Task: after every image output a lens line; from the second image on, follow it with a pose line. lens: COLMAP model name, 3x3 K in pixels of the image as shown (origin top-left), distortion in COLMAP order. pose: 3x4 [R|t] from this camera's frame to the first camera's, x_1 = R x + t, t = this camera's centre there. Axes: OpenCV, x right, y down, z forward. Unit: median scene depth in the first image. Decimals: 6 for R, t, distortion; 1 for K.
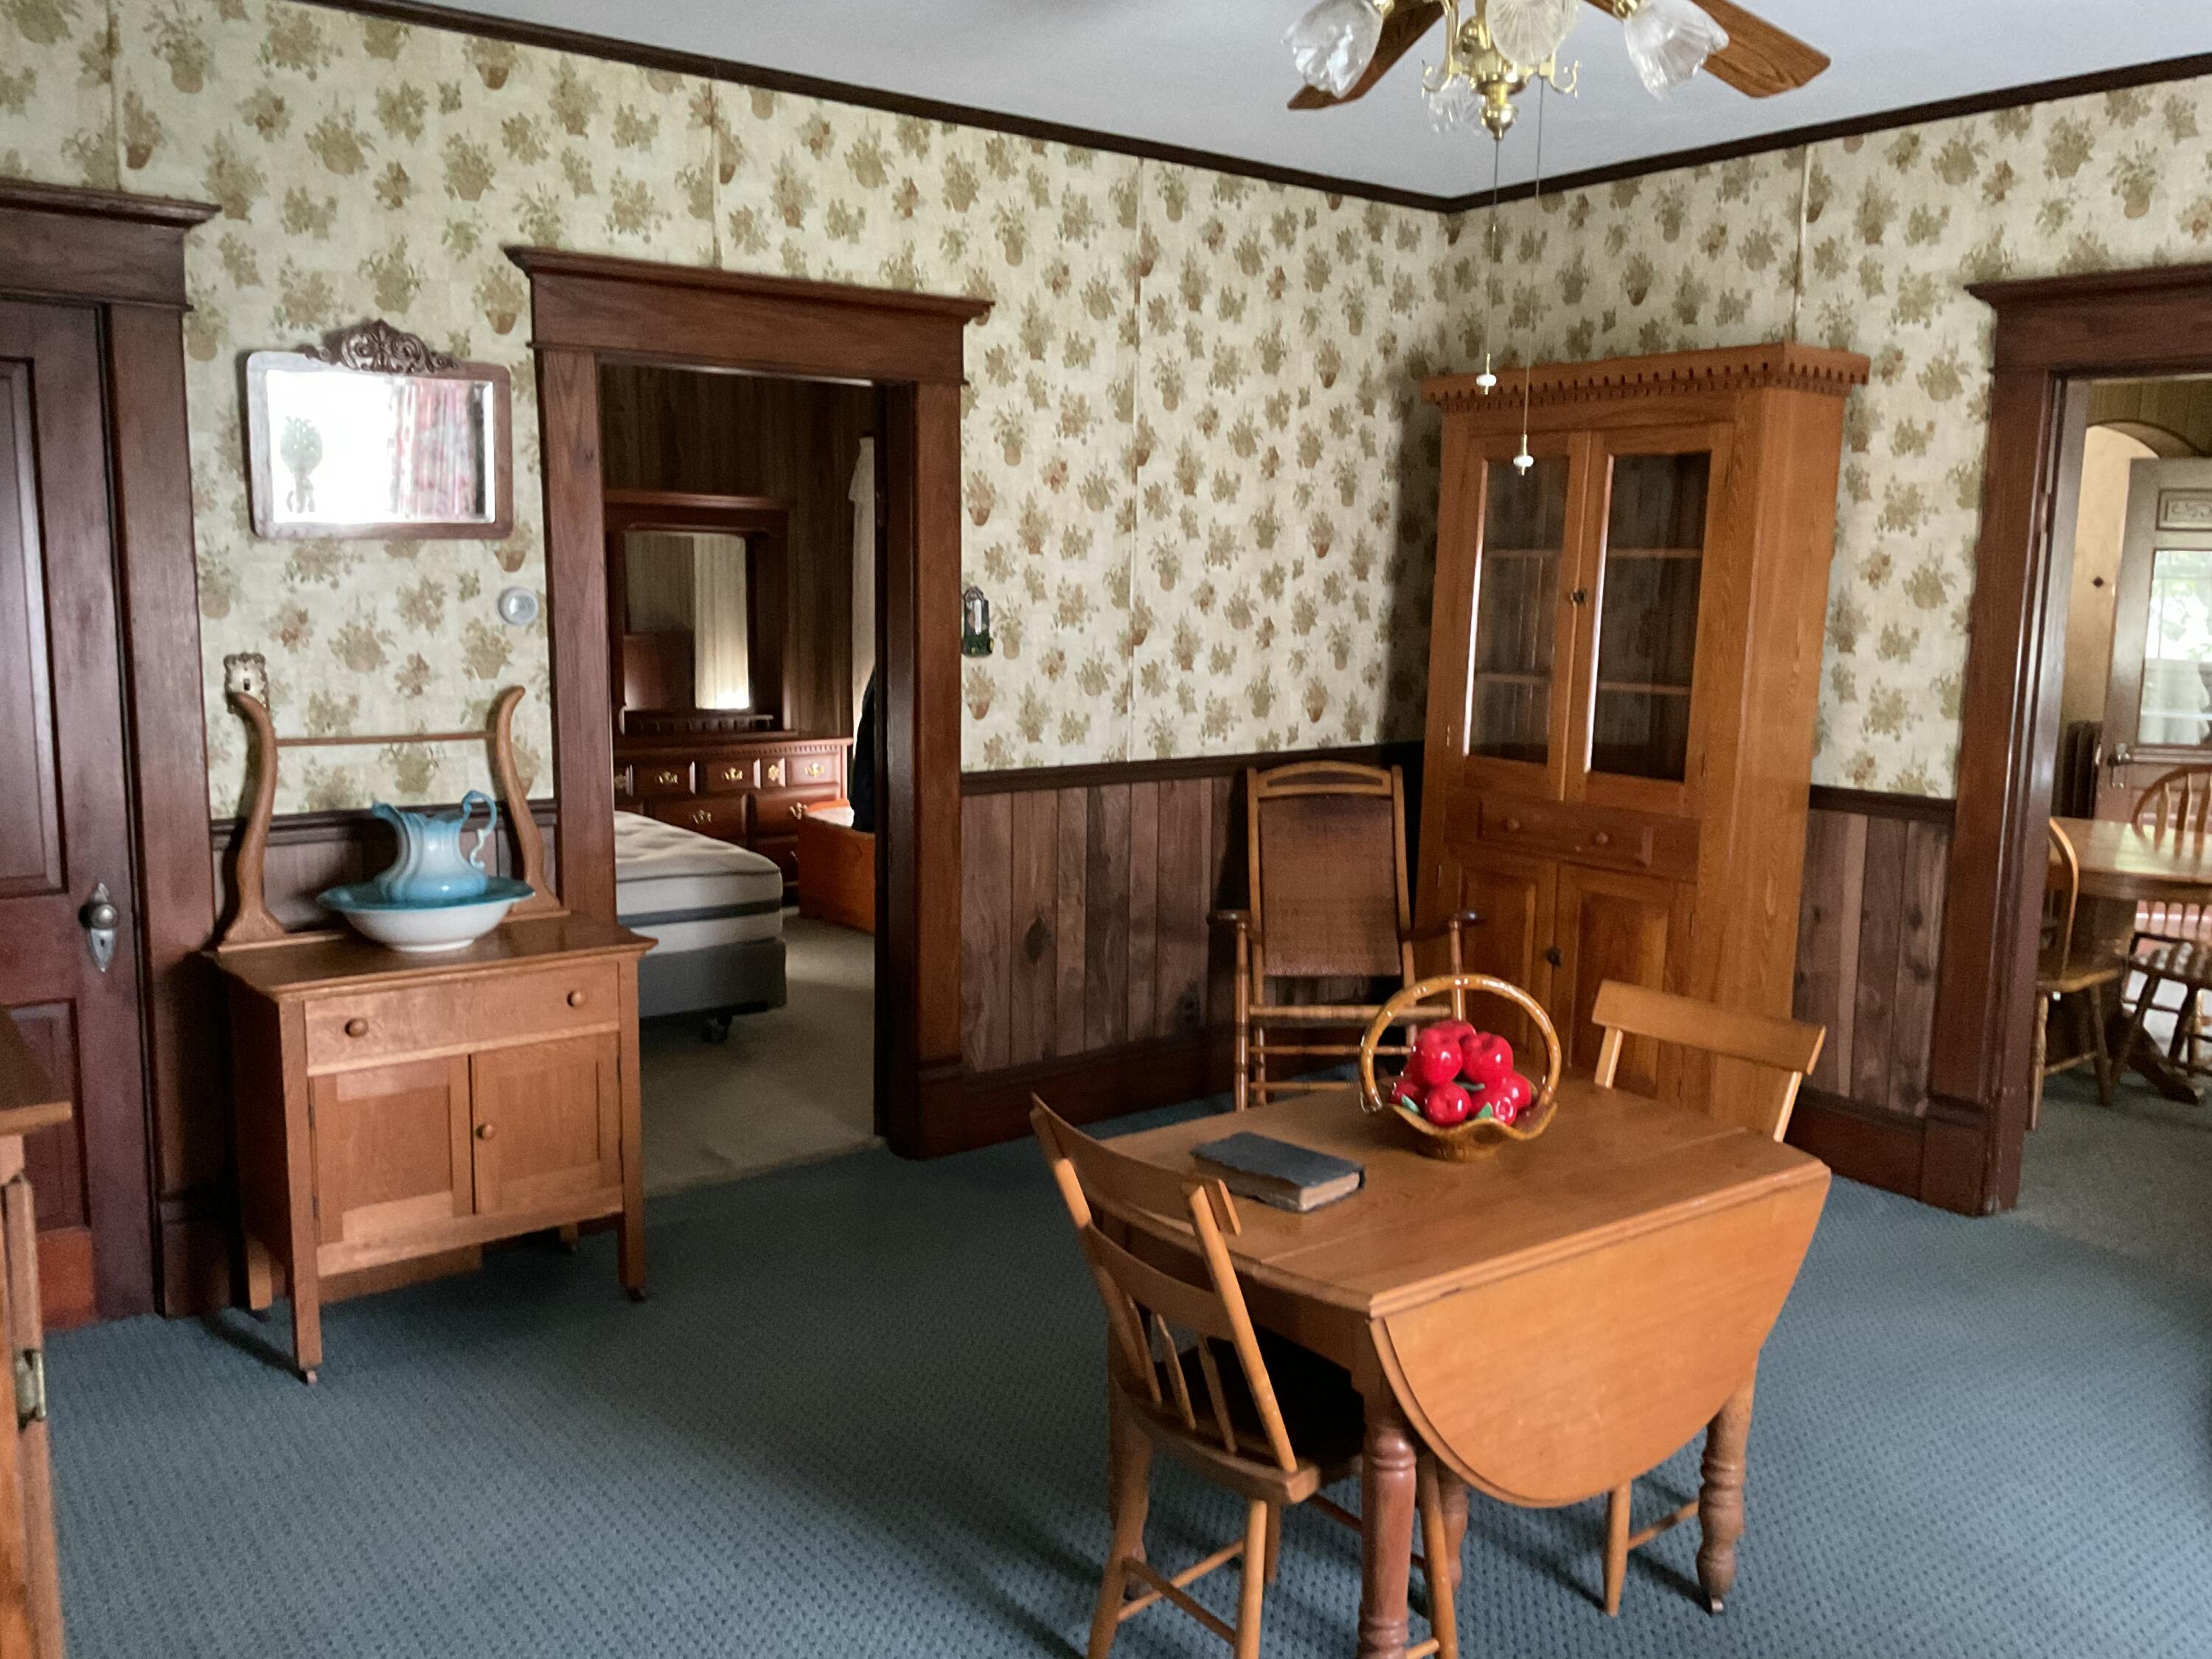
lens RADIAL K [[1843.9, 0, 1110.3], [0, 1843.9, 814.2], [0, 0, 1]] dist [0.076457, -0.147169]
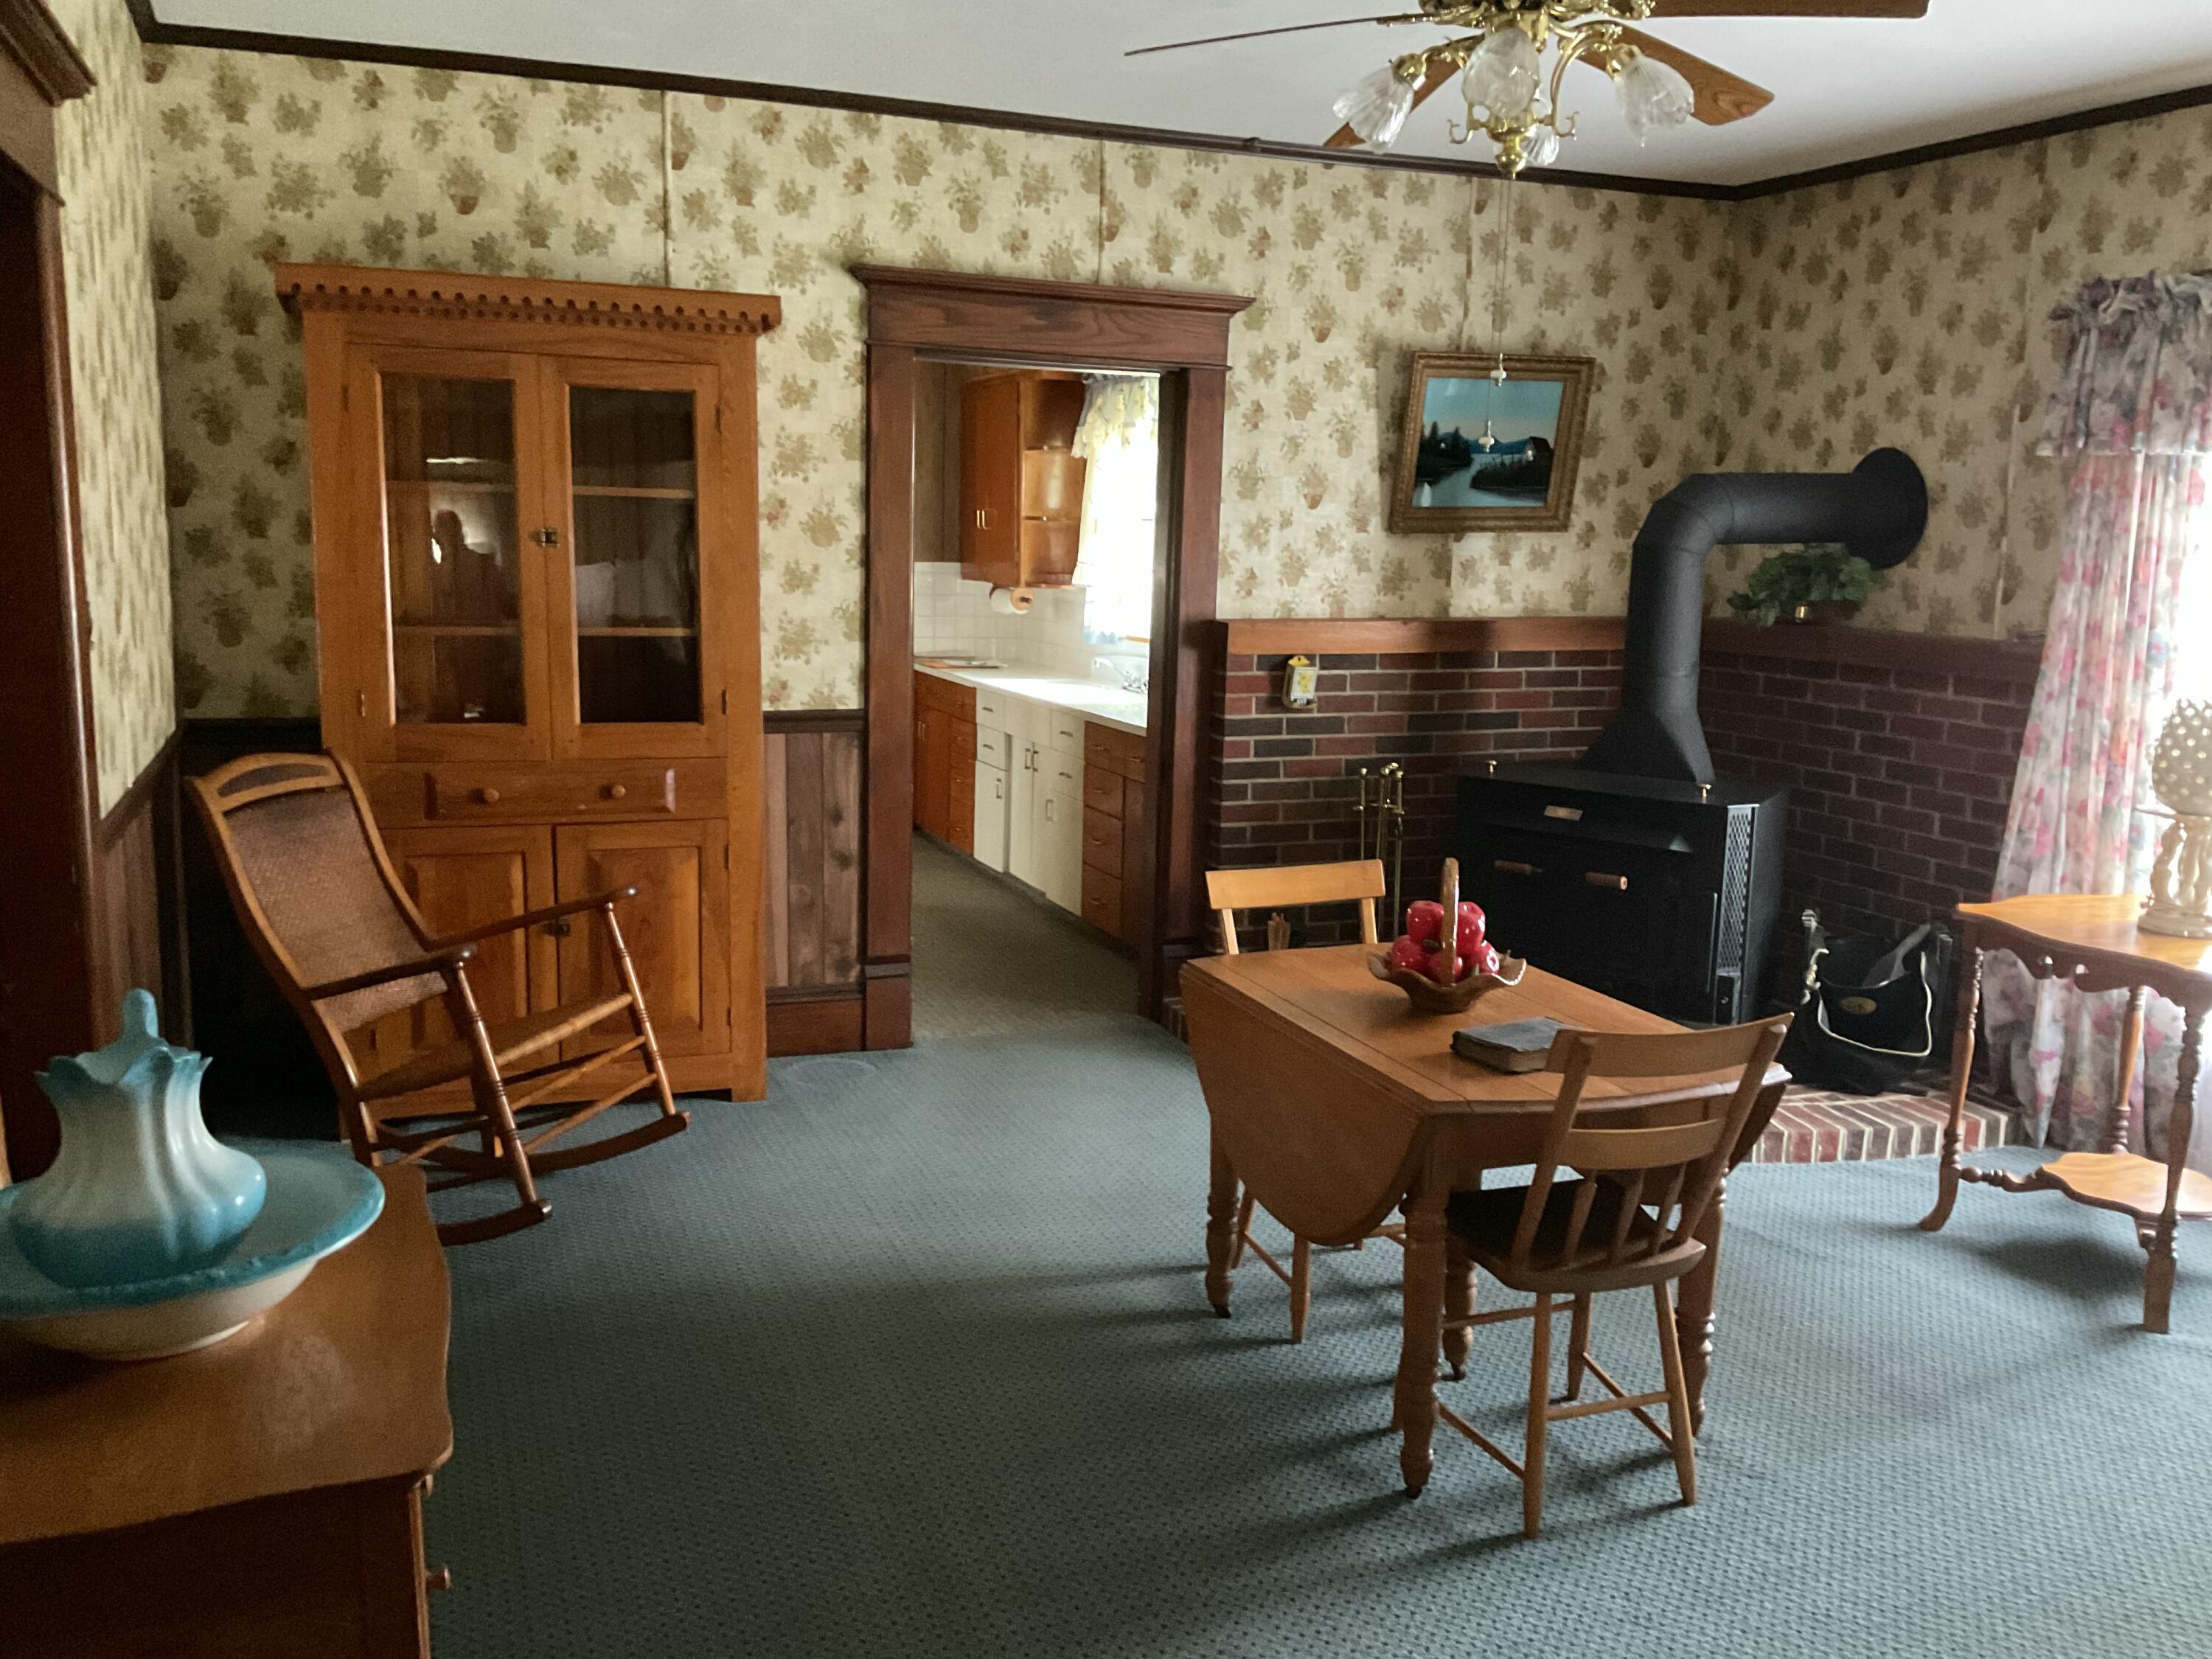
lens RADIAL K [[1843.9, 0, 1093.3], [0, 1843.9, 825.8], [0, 0, 1]] dist [0.076457, -0.147169]
pose [[0.296178, -0.169145, 0.940036, -0.600664], [0.105908, 0.983941, 0.143677, -0.085788], [-0.949243, 0.057003, 0.309336, 0.493226]]
